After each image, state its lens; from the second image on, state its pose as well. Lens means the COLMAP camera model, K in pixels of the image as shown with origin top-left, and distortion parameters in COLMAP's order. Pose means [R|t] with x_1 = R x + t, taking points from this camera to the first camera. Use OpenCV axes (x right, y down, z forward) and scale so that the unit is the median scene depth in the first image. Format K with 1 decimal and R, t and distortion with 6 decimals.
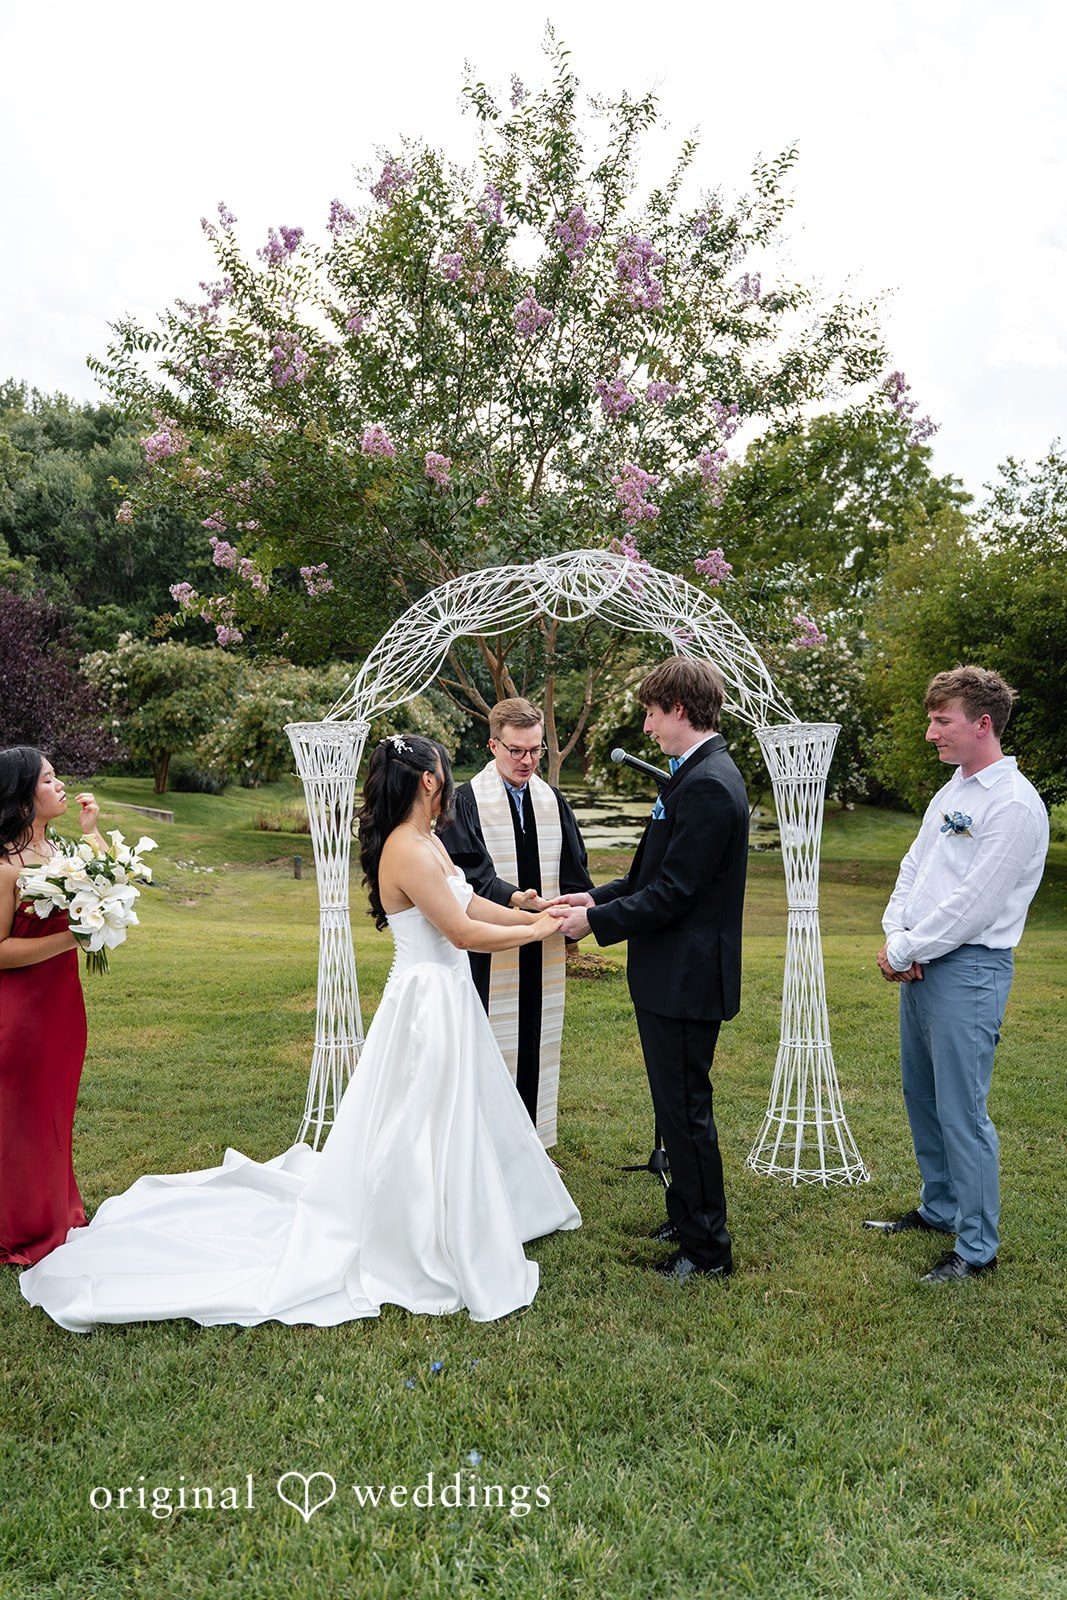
lens RADIAL K [[1188.7, 0, 486.8], [0, 1188.7, 800.1], [0, 0, 1]] dist [-0.008548, -0.000895]
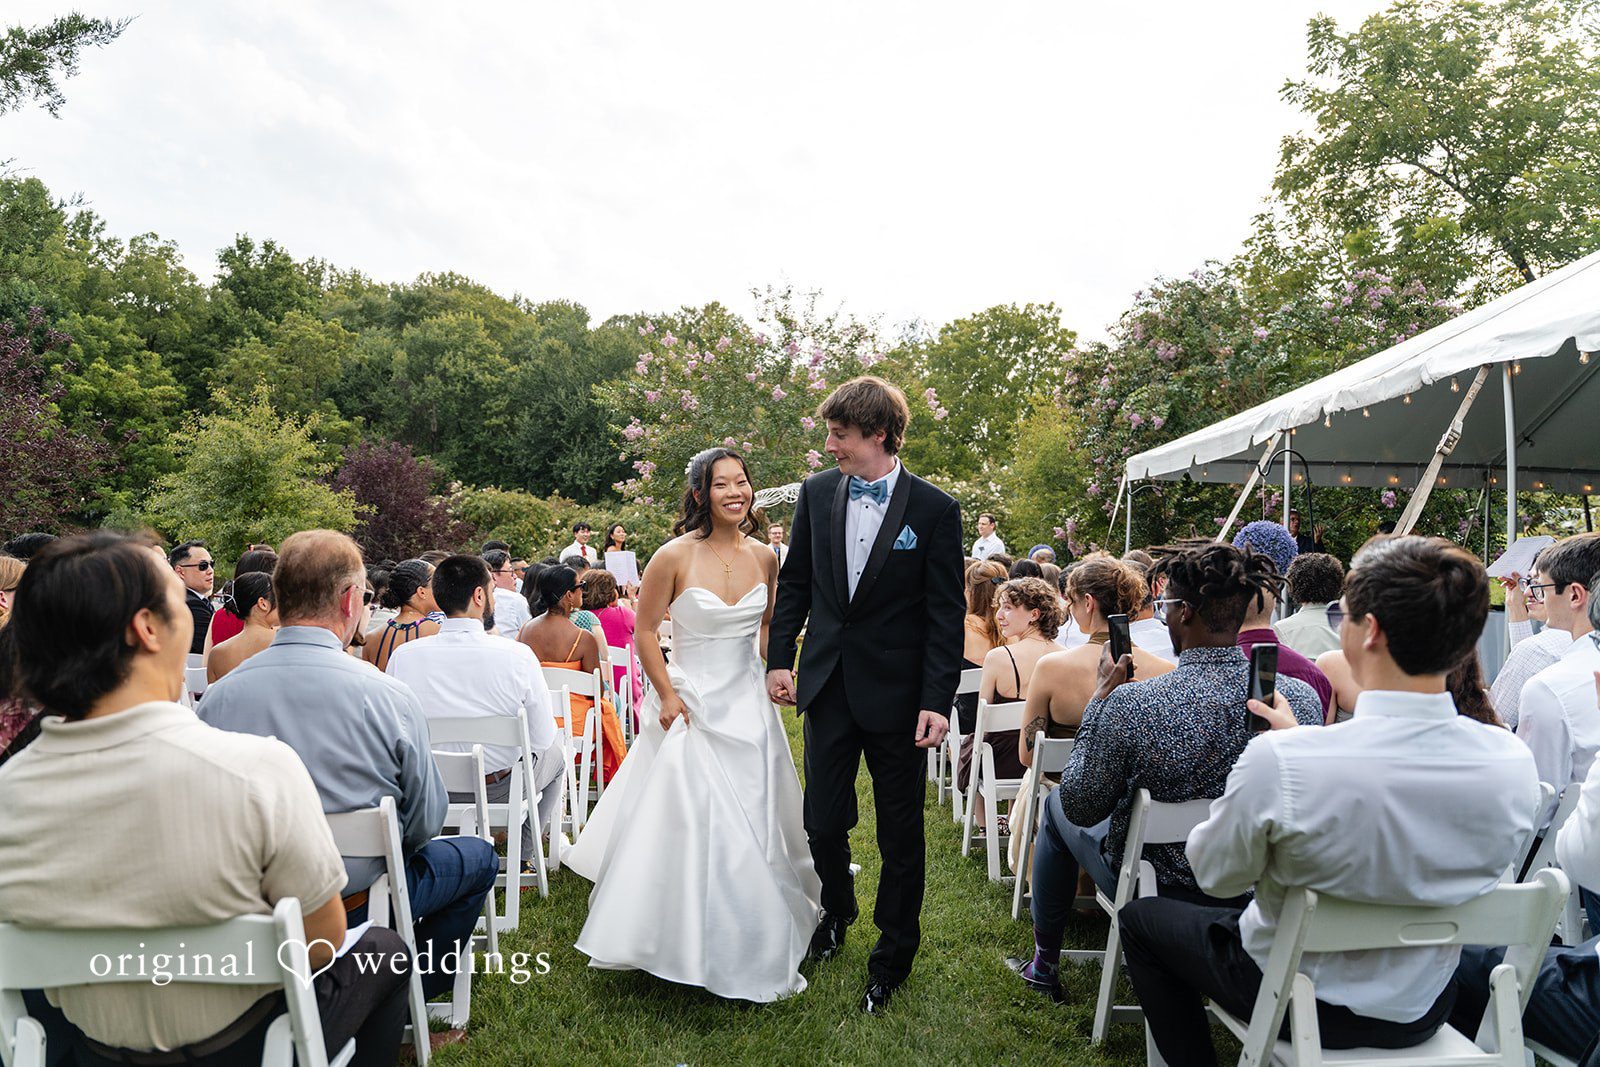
lens RADIAL K [[1391.8, 0, 728.4], [0, 1391.8, 532.2], [0, 0, 1]] dist [0.002123, 0.004076]
pose [[0.999863, -0.008373, 0.014287, -0.107632], [0.009570, 0.996257, -0.085905, 0.177532], [-0.013514, 0.086030, 0.996201, -1.909140]]
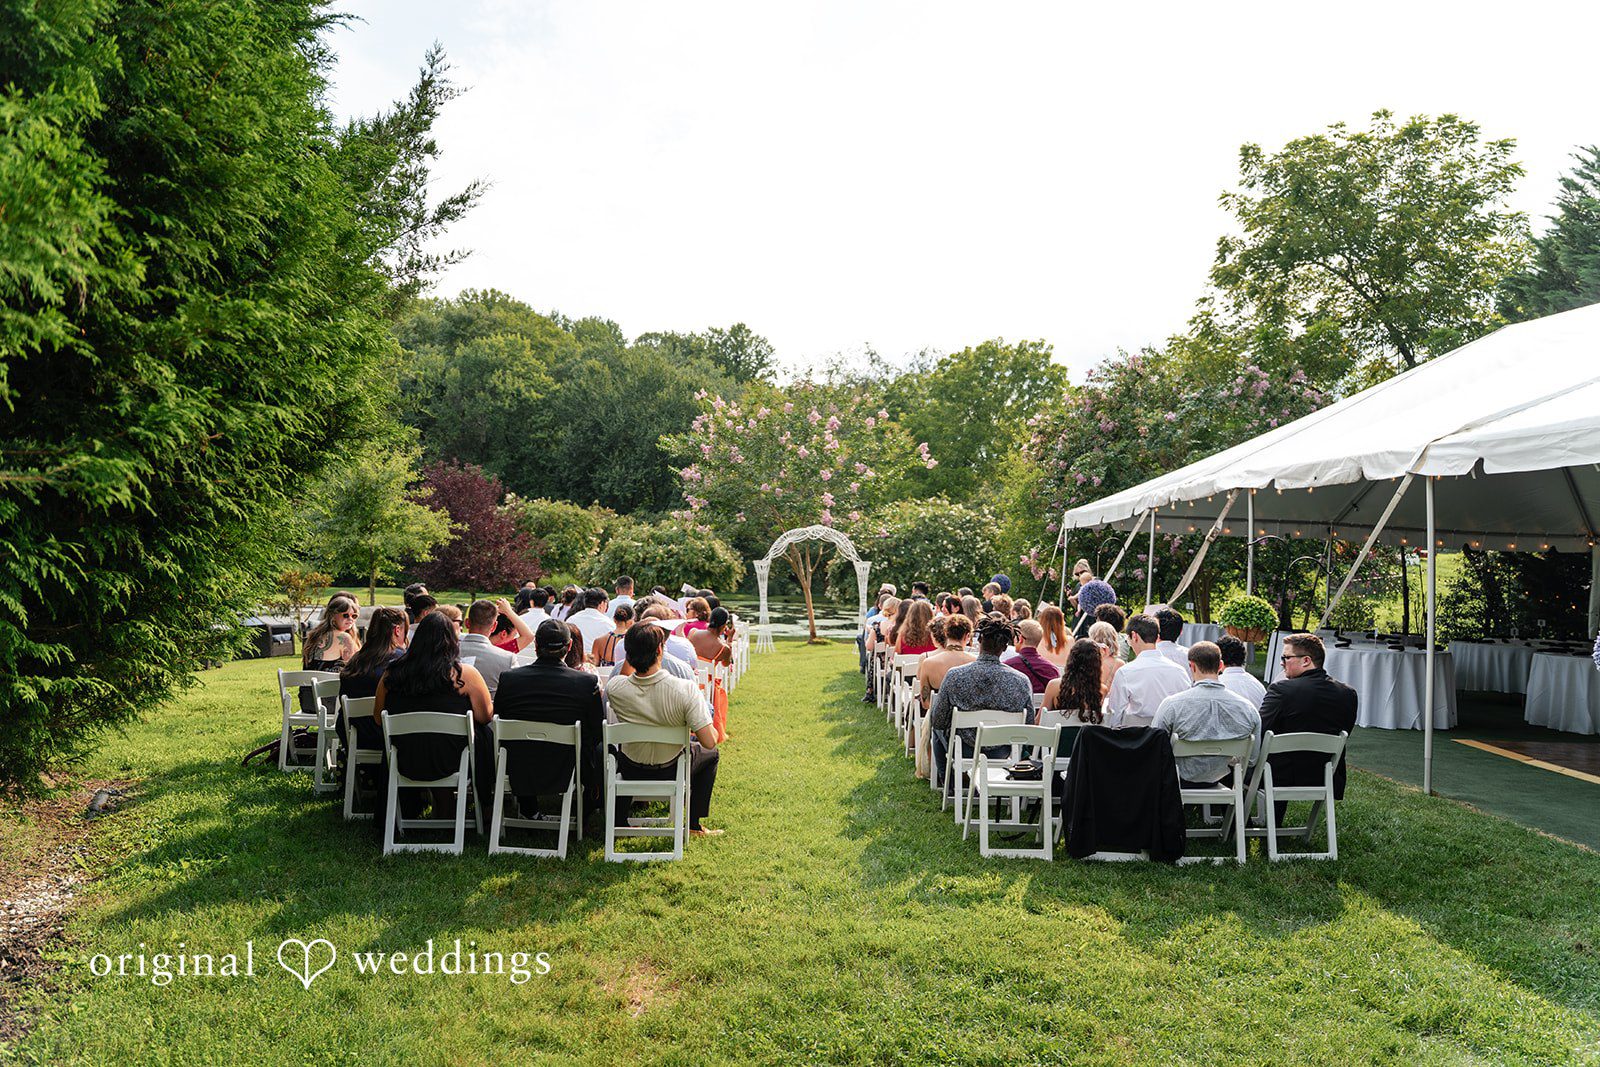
lens RADIAL K [[1445.5, 0, 800.0], [0, 1445.5, 533.5], [0, 0, 1]] dist [-0.004448, -0.001374]
pose [[0.998228, 0.010681, 0.058542, -0.200809], [-0.006098, 0.996942, -0.077901, 0.162650], [-0.059195, 0.077406, 0.995241, -2.870747]]
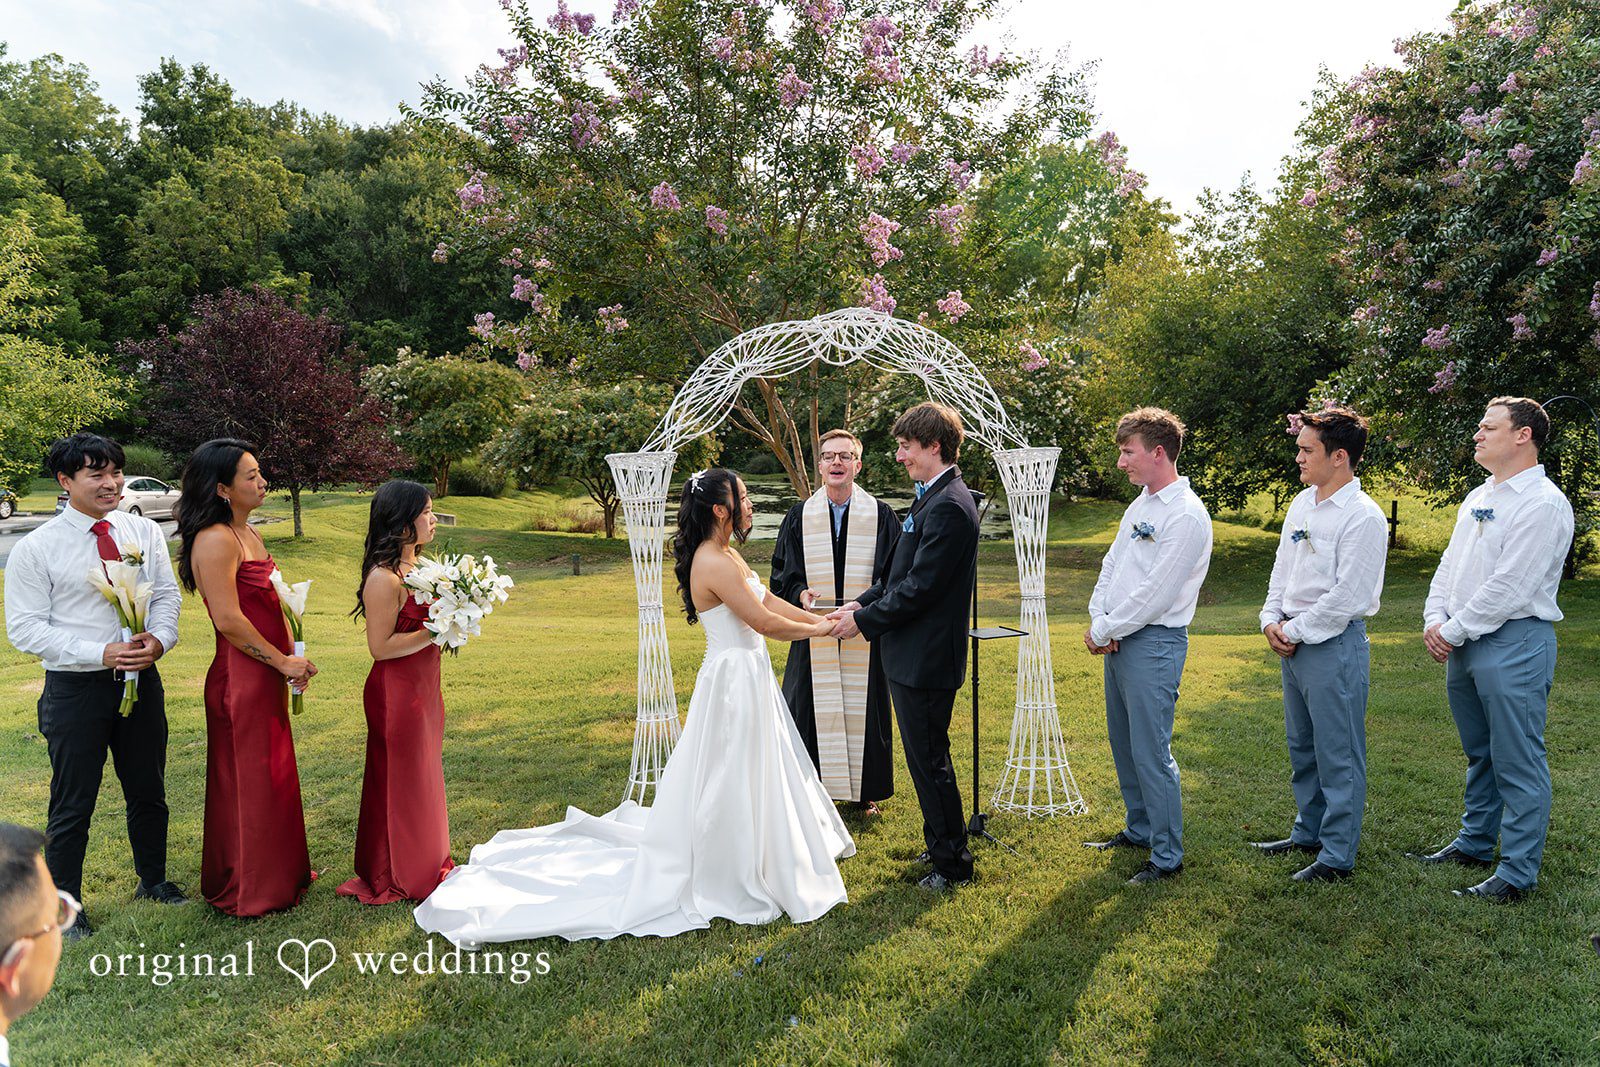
lens RADIAL K [[1110.4, 0, 828.4], [0, 1110.4, 526.4], [0, 0, 1]] dist [-0.000461, -0.033105]
pose [[0.996803, -0.019817, 0.077397, -0.021224], [0.017569, 0.999407, 0.029610, -0.012777], [-0.077938, -0.028156, 0.996561, -0.083792]]
